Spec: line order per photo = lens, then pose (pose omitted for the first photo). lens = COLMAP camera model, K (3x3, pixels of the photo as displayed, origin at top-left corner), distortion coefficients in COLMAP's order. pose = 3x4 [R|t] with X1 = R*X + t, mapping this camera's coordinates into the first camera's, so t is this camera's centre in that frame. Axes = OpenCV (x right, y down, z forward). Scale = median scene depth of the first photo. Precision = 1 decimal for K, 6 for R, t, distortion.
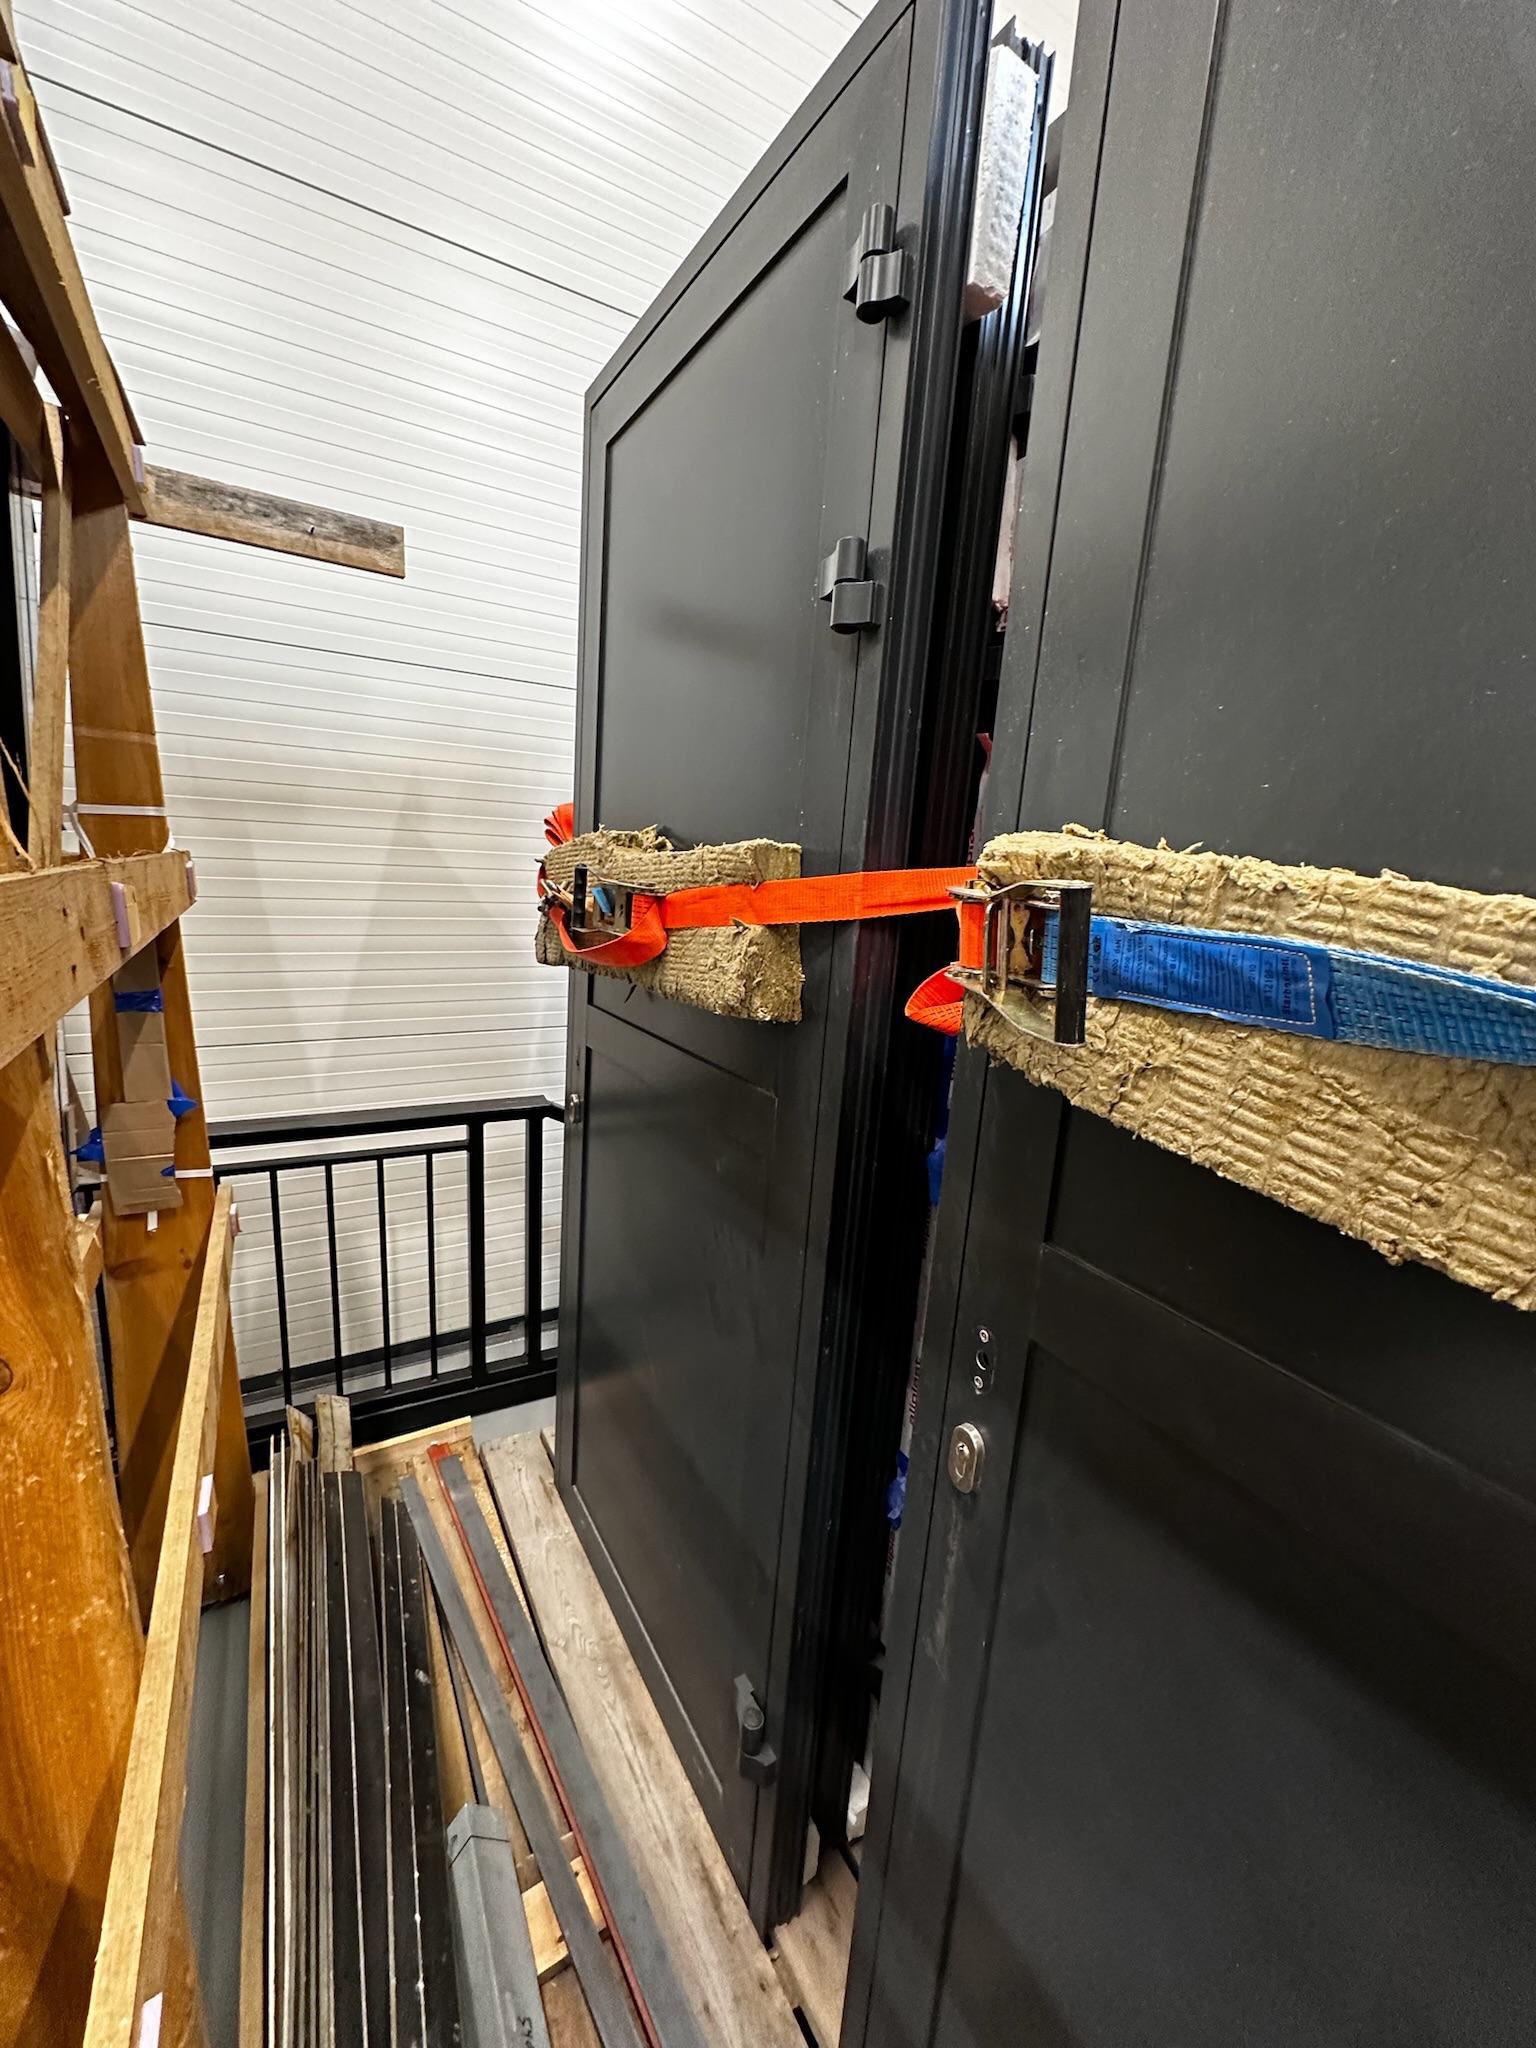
lens RADIAL K [[822.5, 0, 769.0], [0, 822.5, 1023.0], [0, 0, 1]] dist [-0.001738, -0.000005]
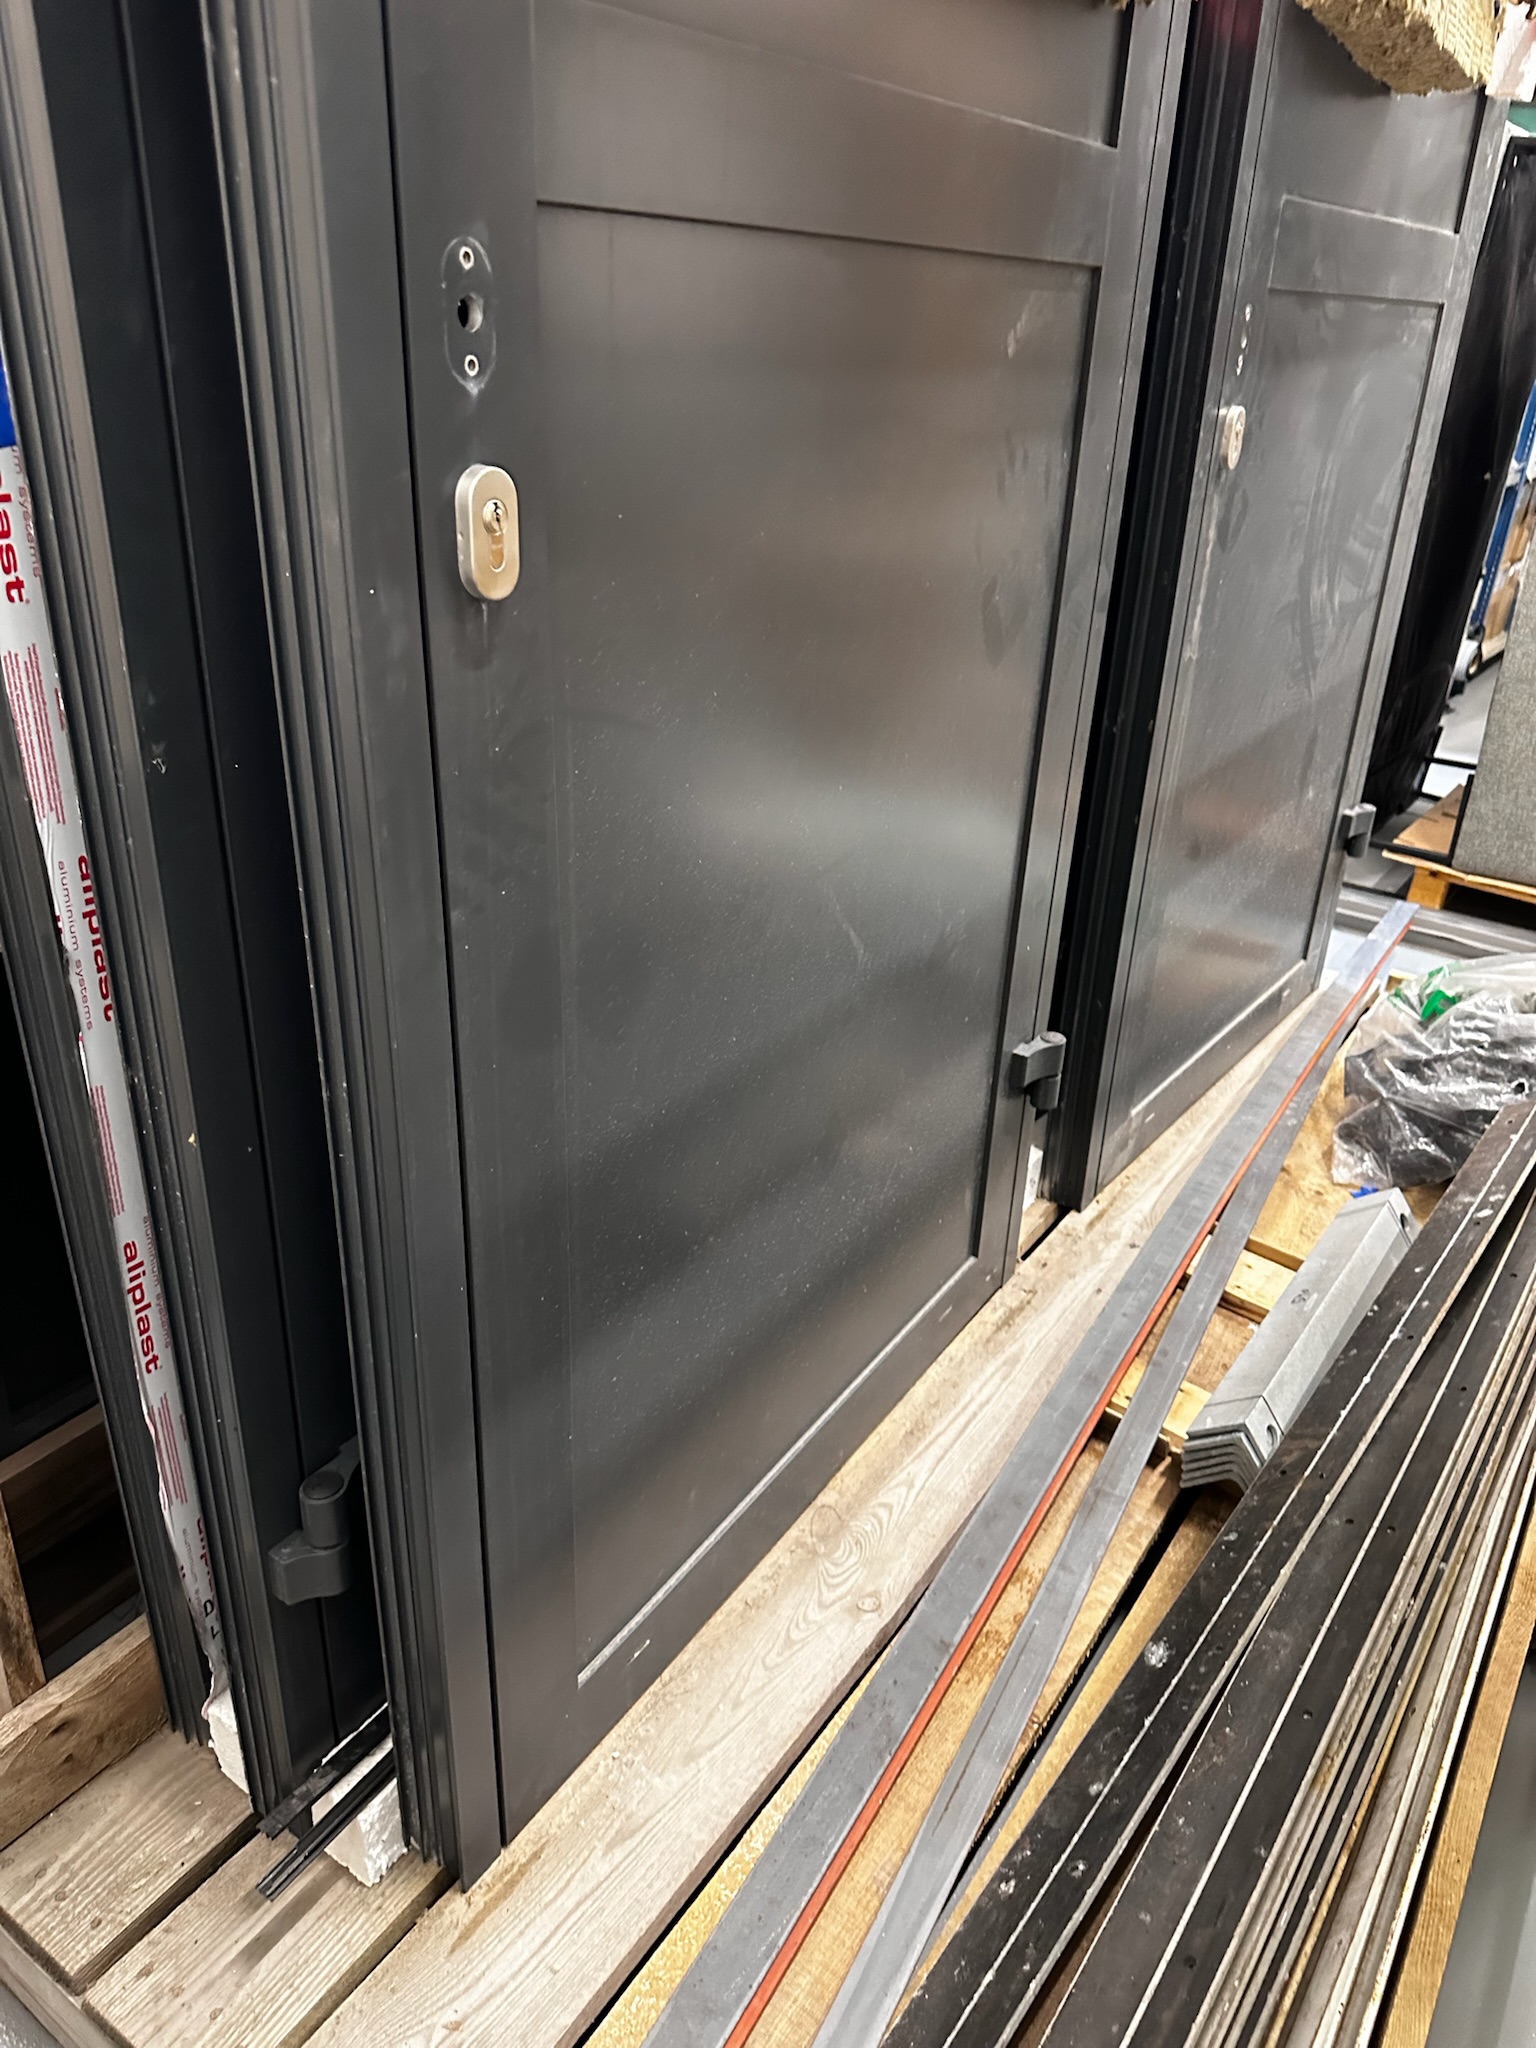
lens RADIAL K [[1472.7, 0, 752.3], [0, 1472.7, 1020.6], [0, 0, 1]] dist [0.004565, -0.009957]
pose [[-0.427117, -0.461765, 0.777395, -1.528947], [0.099102, 0.830677, 0.547863, -0.002357], [-0.898749, 0.311043, -0.309035, 2.547951]]
